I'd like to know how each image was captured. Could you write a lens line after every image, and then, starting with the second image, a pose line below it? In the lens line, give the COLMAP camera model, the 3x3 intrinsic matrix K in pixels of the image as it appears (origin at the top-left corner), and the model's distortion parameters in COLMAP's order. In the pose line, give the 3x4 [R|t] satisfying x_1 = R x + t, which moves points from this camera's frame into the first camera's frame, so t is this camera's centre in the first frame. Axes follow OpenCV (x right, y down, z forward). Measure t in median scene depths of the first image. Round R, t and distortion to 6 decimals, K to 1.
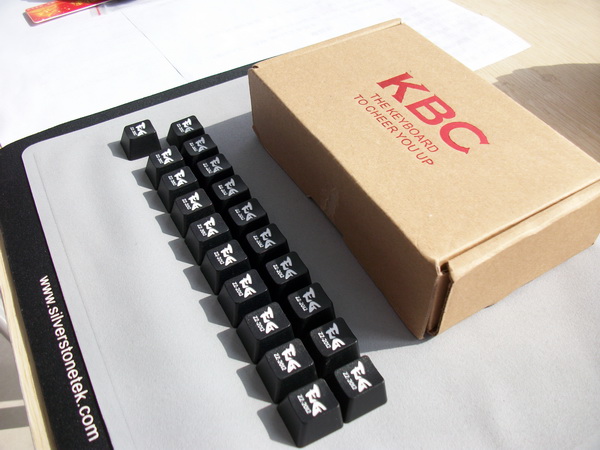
lens RADIAL K [[576.8, 0, 300.0], [0, 576.8, 225.0], [0, 0, 1]] dist [-0.107474, 0.001935]
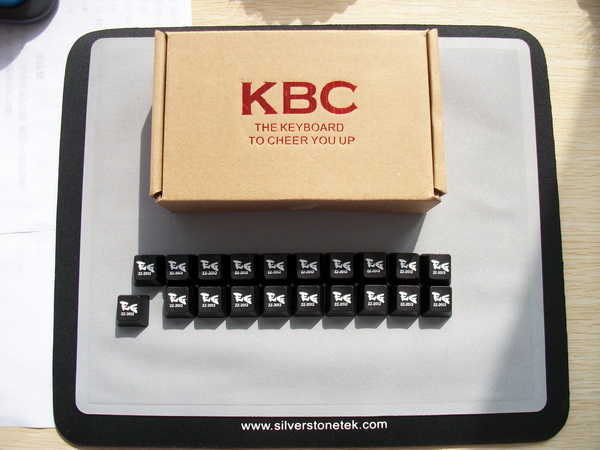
lens RADIAL K [[576.8, 0, 300.0], [0, 576.8, 225.0], [0, 0, 1]] dist [-0.107474, 0.001935]
pose [[0.478441, -0.870650, 0.114295, -0.137943], [0.626390, 0.429602, 0.650444, -0.886718], [-0.615410, -0.239605, 0.750906, 0.045024]]
